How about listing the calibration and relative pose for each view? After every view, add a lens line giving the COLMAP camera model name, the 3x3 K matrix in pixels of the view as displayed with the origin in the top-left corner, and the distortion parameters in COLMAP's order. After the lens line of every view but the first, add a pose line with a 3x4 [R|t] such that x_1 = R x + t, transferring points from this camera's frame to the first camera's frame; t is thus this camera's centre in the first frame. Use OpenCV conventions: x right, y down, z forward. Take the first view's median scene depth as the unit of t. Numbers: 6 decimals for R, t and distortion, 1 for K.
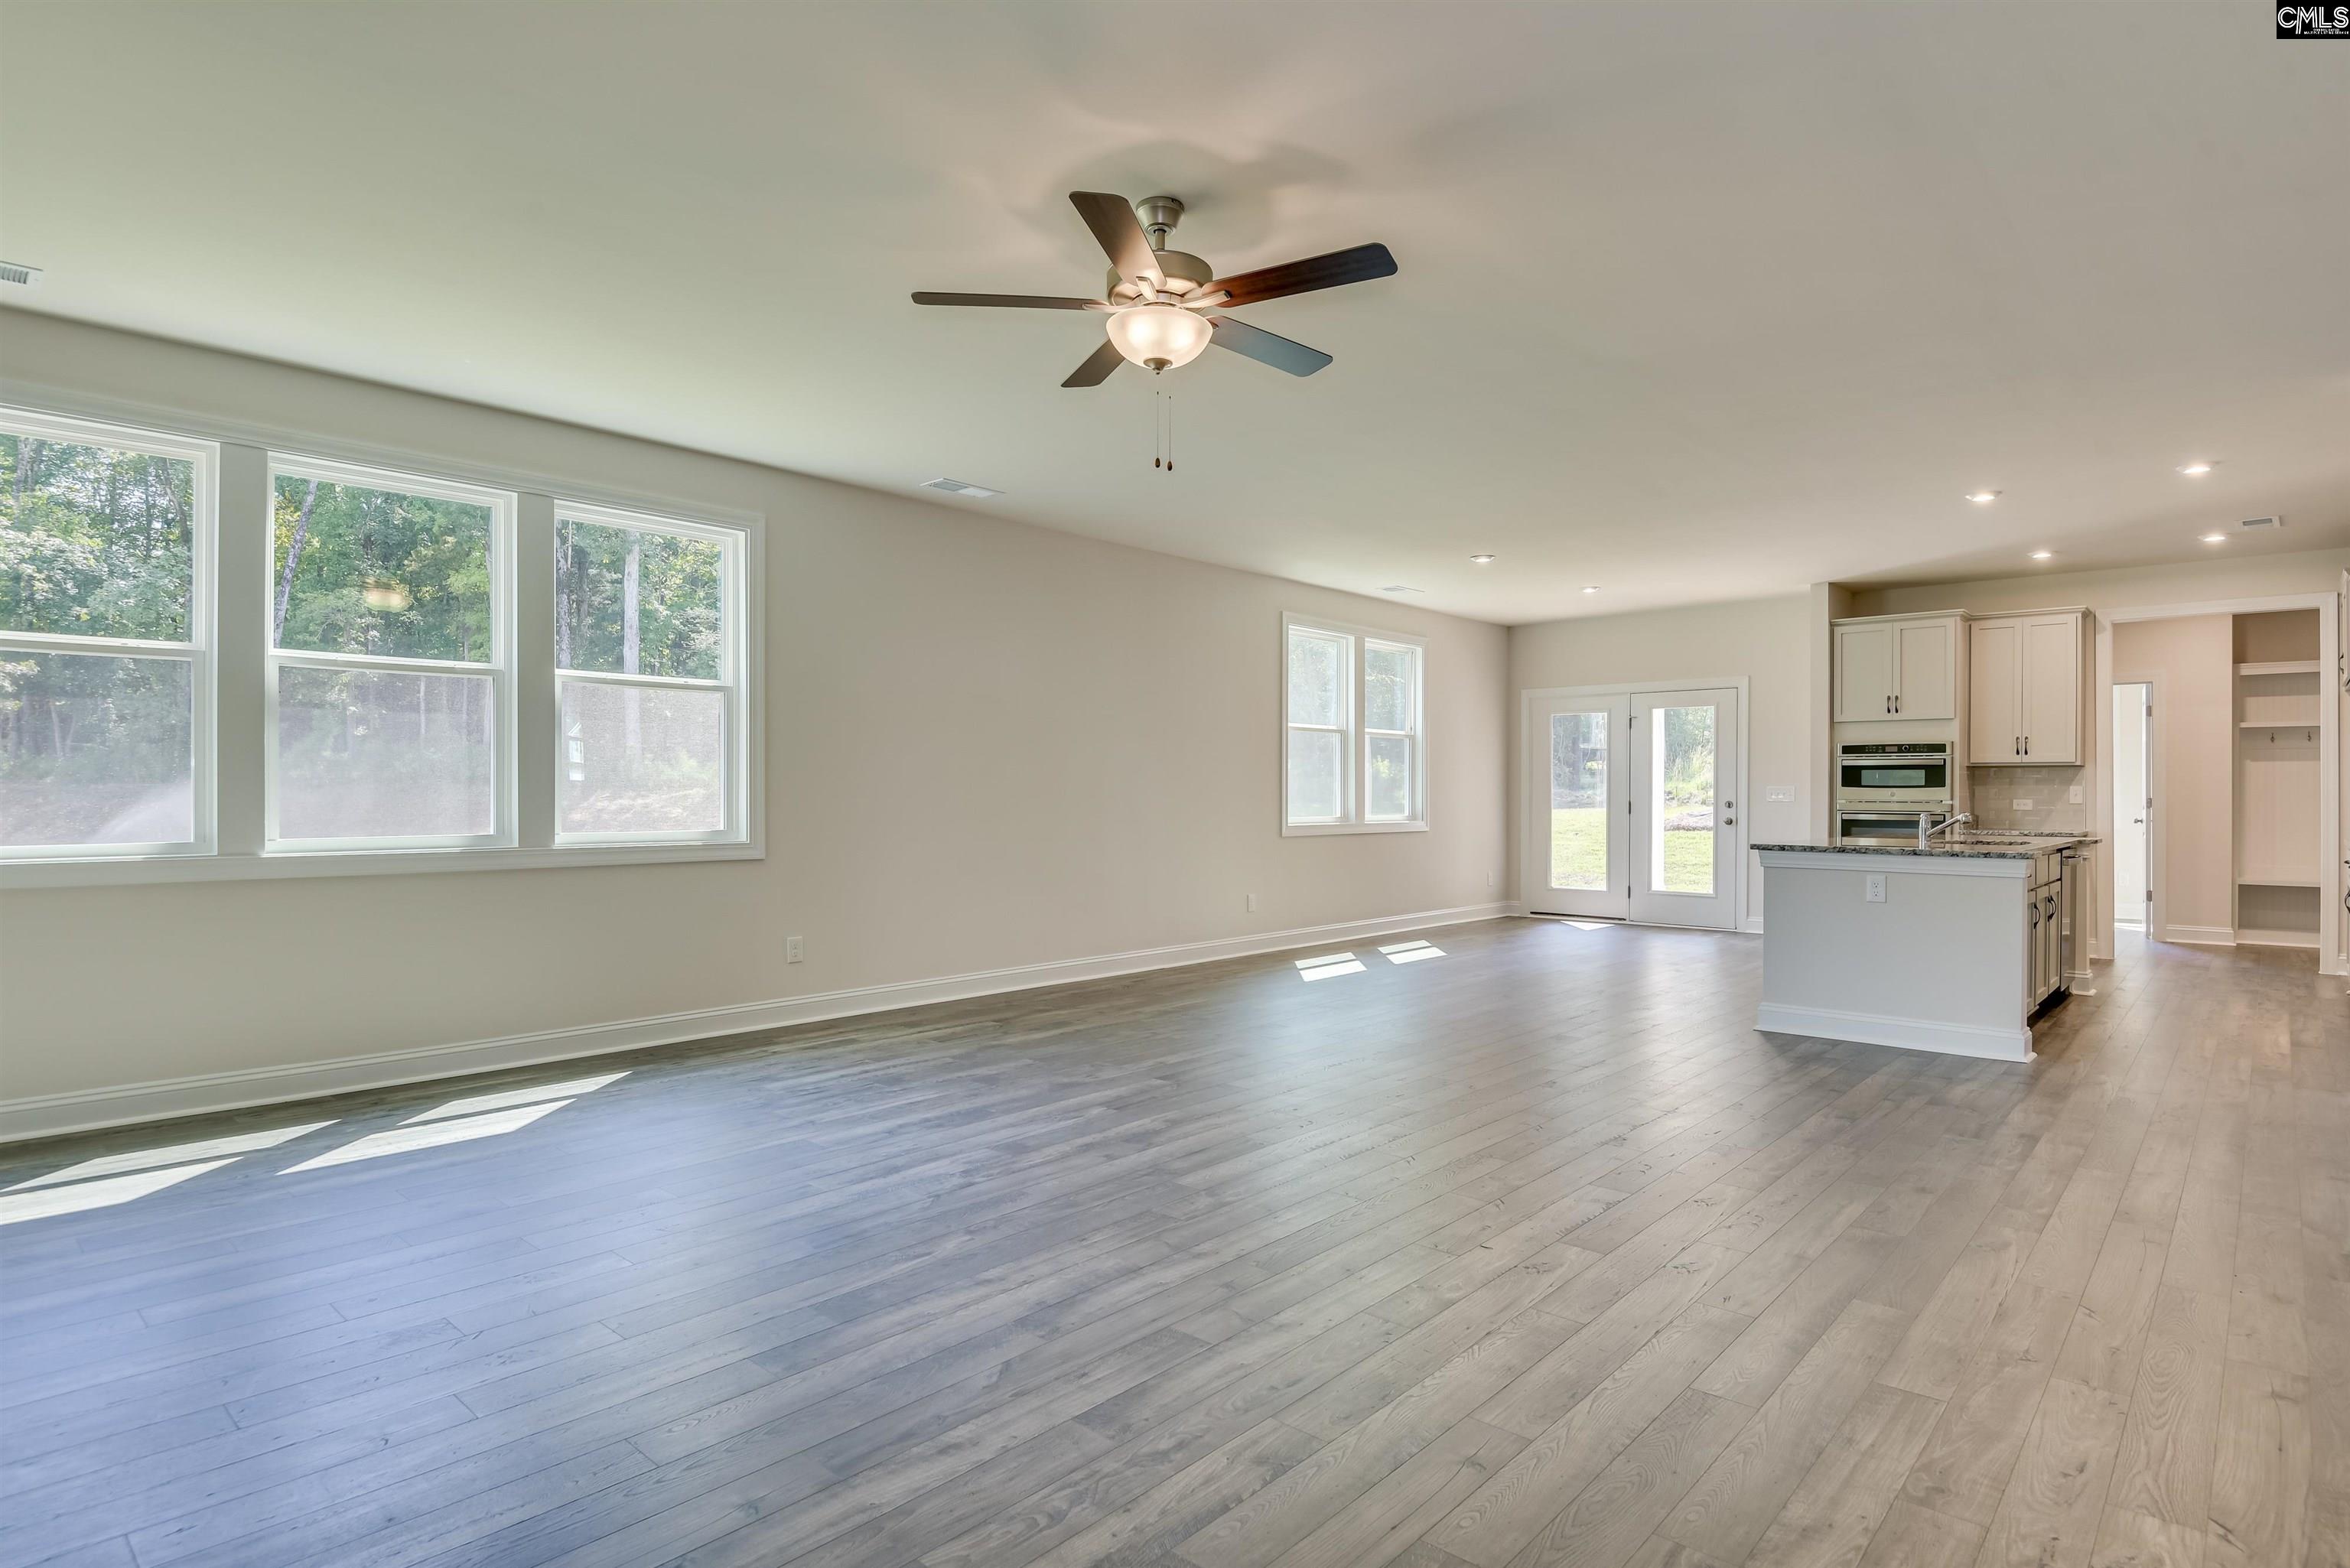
lens RADIAL K [[1236.9, 0, 1187.2], [0, 1236.9, 780.9], [0, 0, 1]] dist [-0.031822, -0.011790]
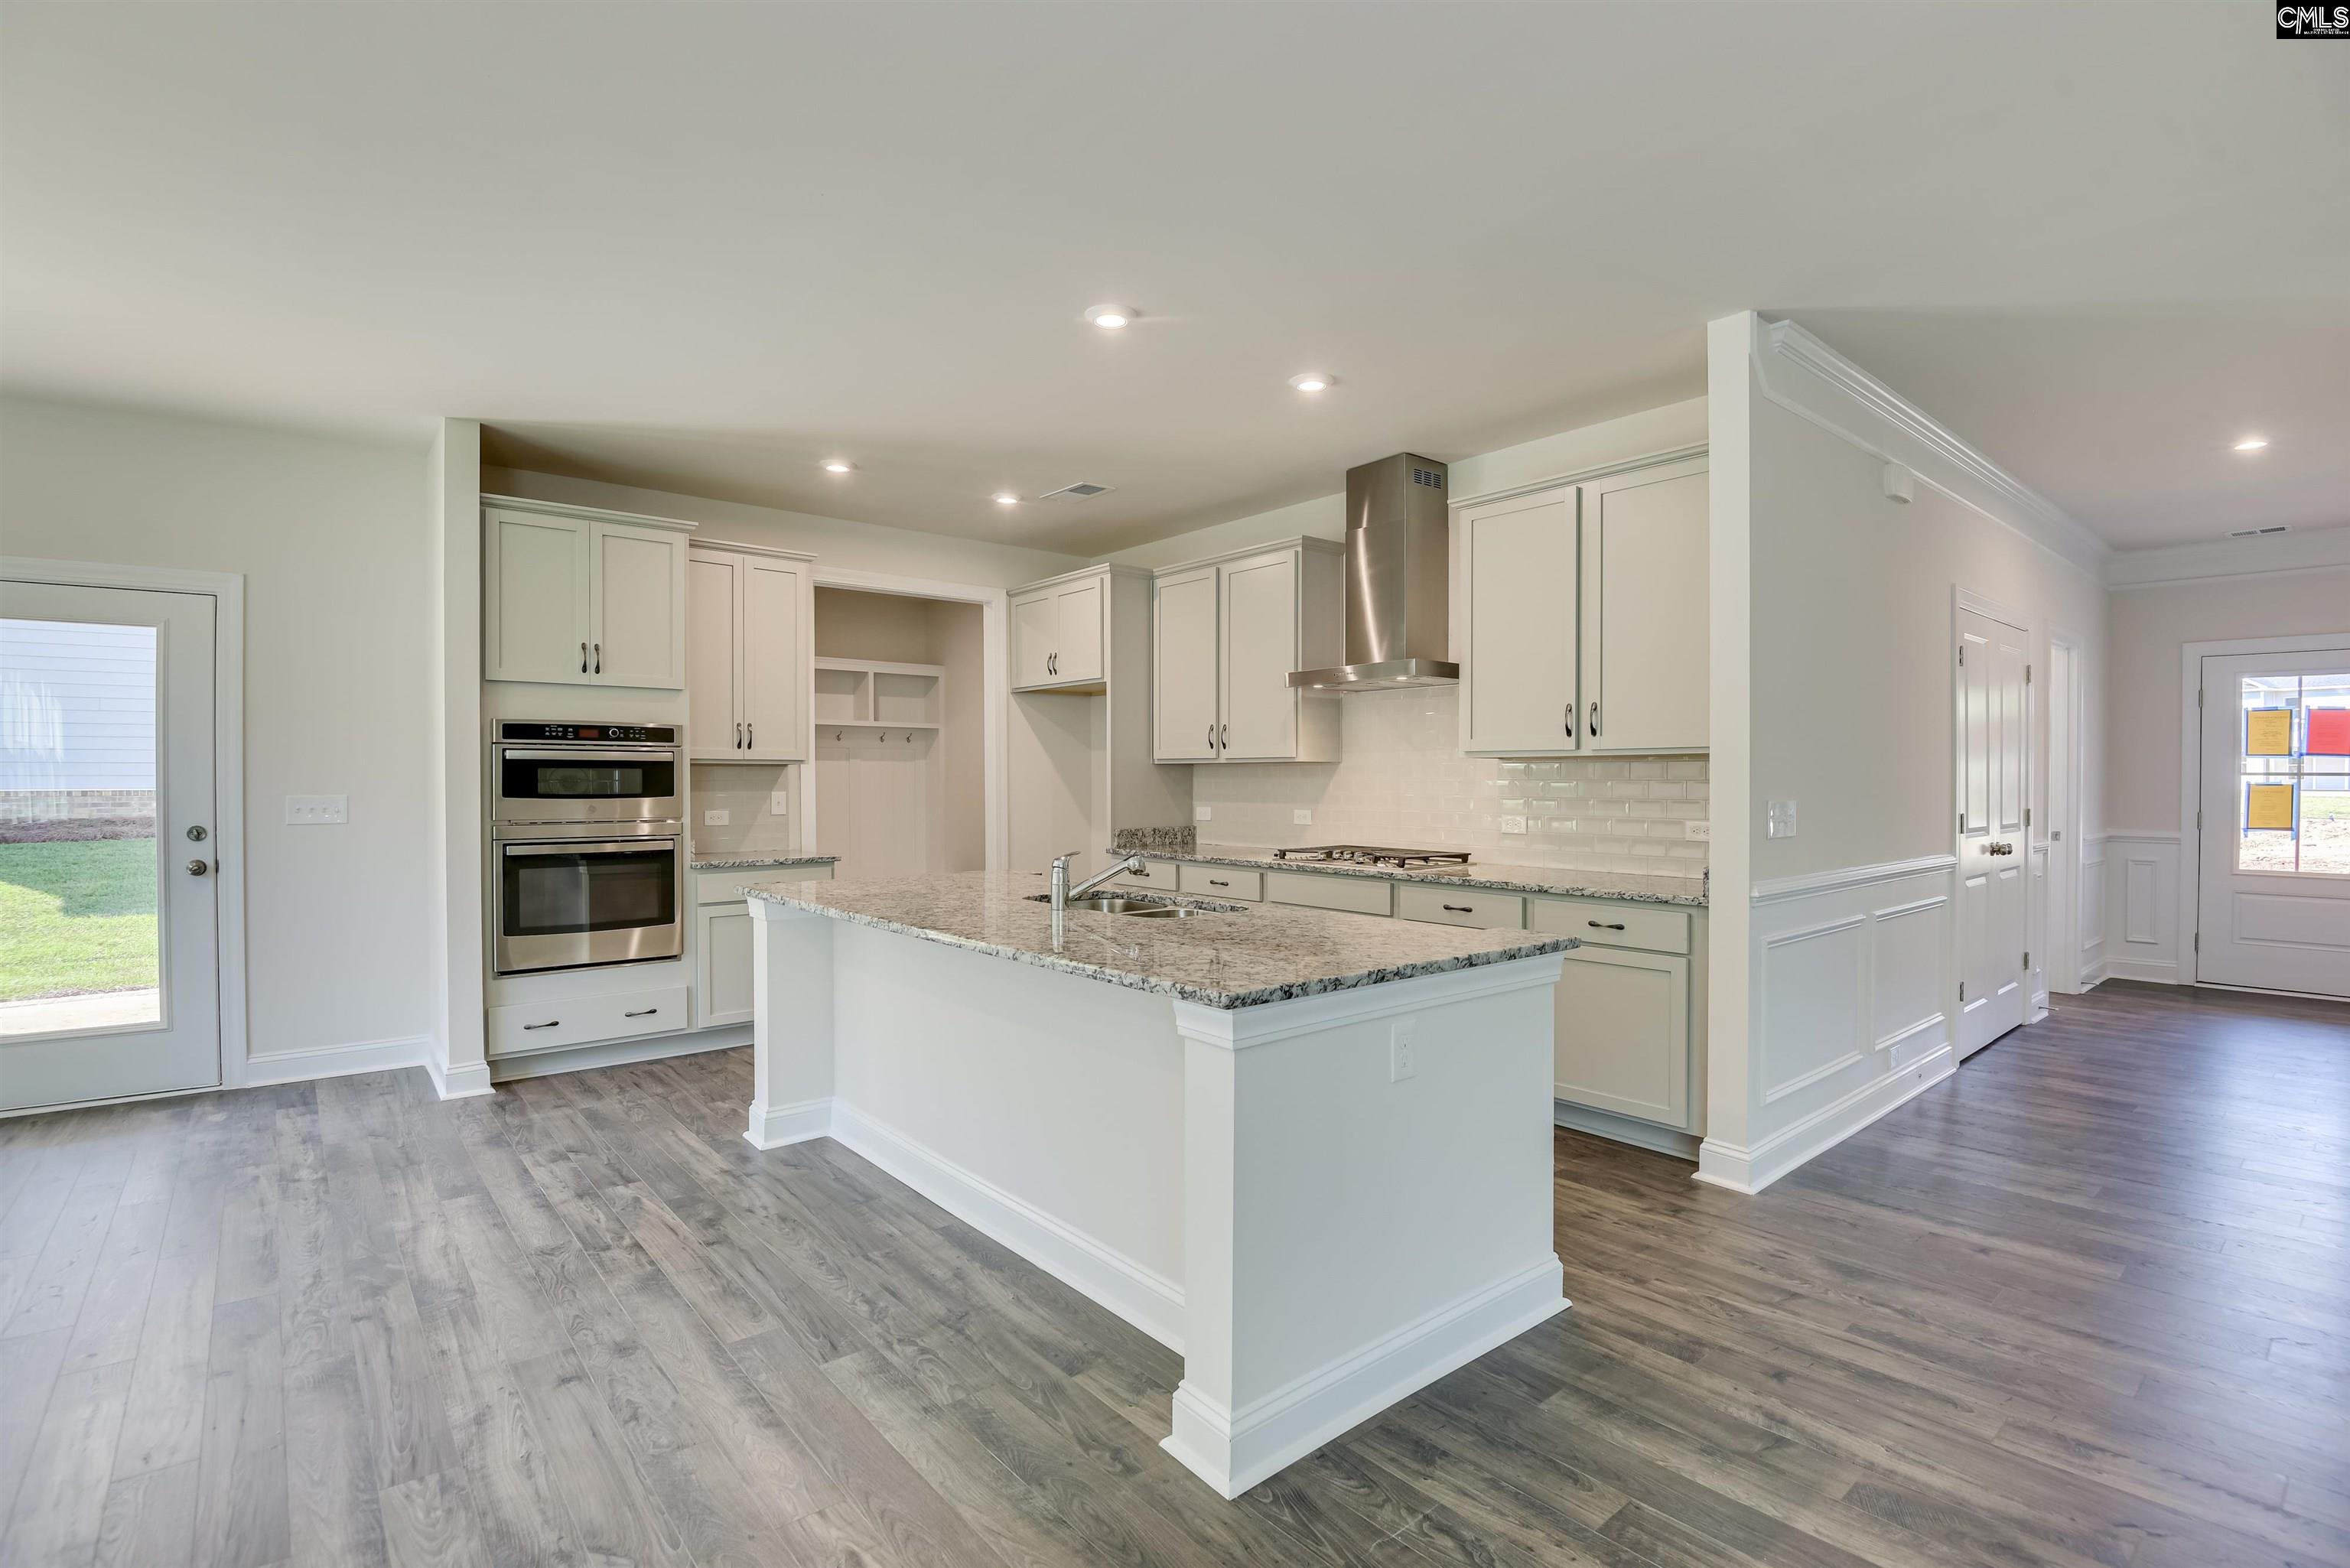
lens RADIAL K [[1112.5, 0, 1189.8], [0, 1112.5, 783.1], [0, 0, 1]] dist [-0.033105, -0.002068]
pose [[0.146209, -0.004178, 0.989245, 0.210792], [-0.008795, 0.999946, 0.005523, -0.016818], [-0.989215, -0.009508, 0.146164, 1.438275]]
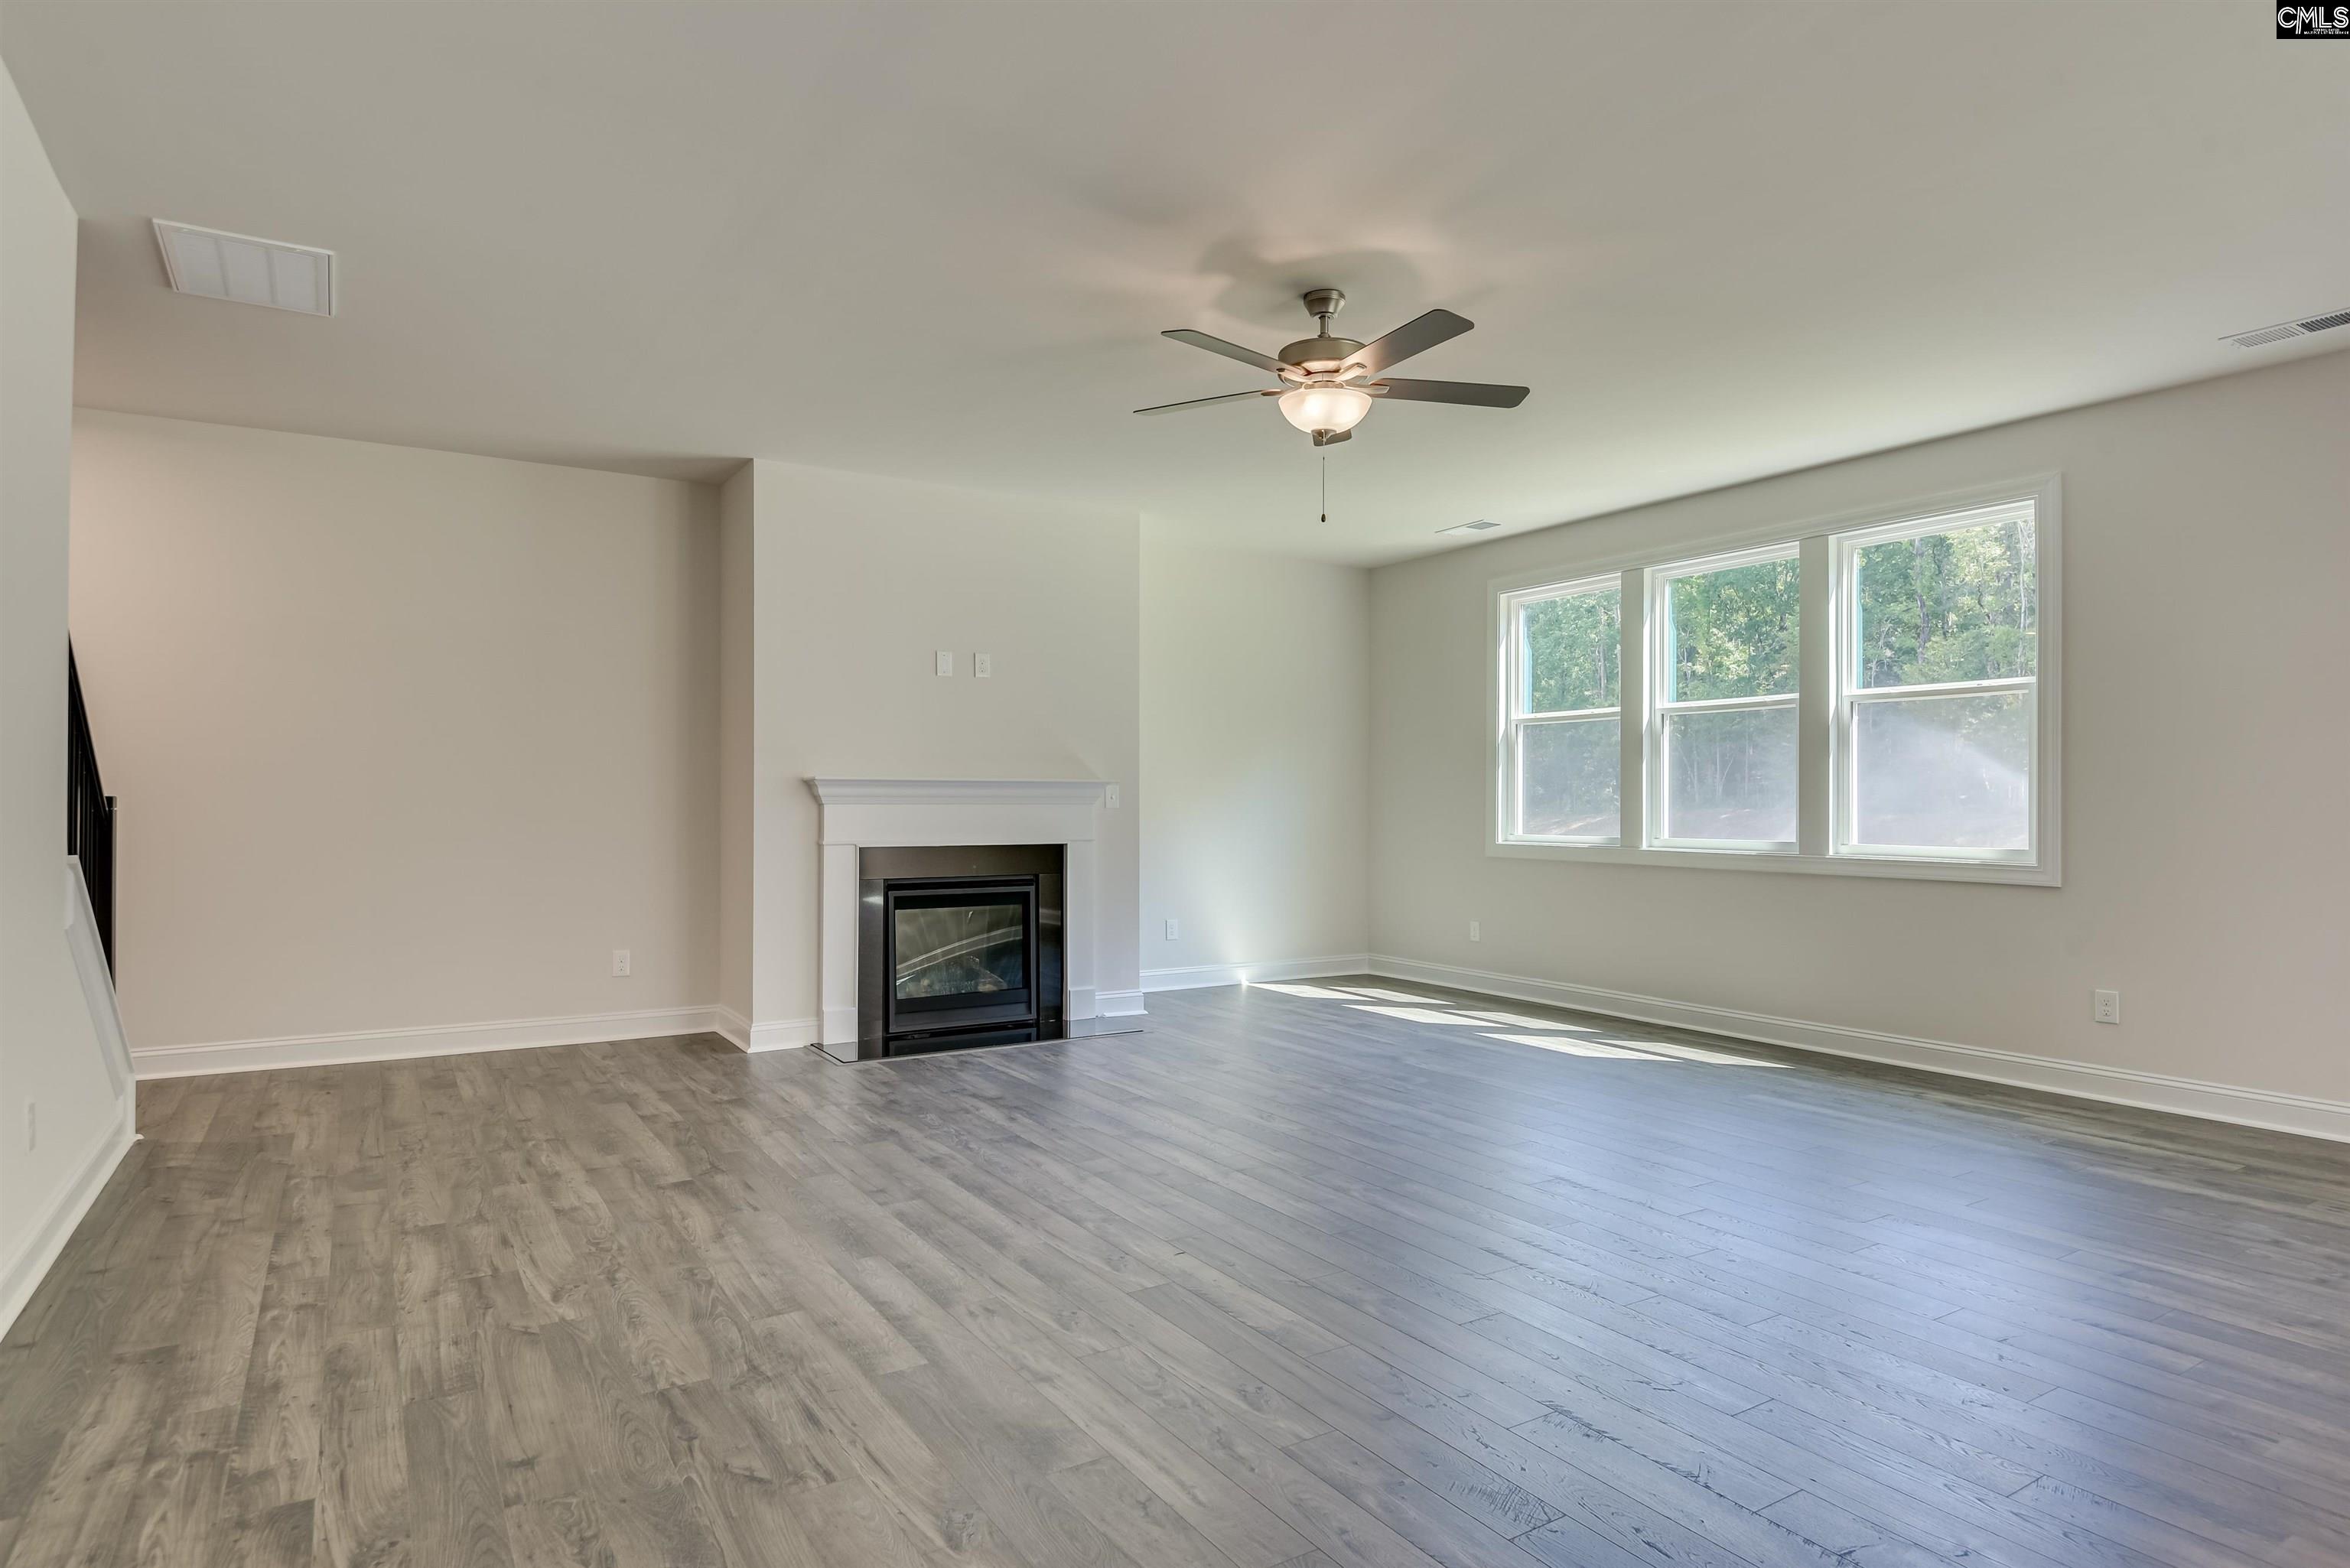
lens RADIAL K [[1296.1, 0, 1164.0], [0, 1296.1, 802.1], [0, 0, 1]] dist [-0.016839, -0.002602]
pose [[-0.281771, 0.000483, -0.959482, 0.978096], [0.008893, 0.999958, -0.002109, 0.004486], [0.959441, -0.009127, -0.281763, 0.988101]]
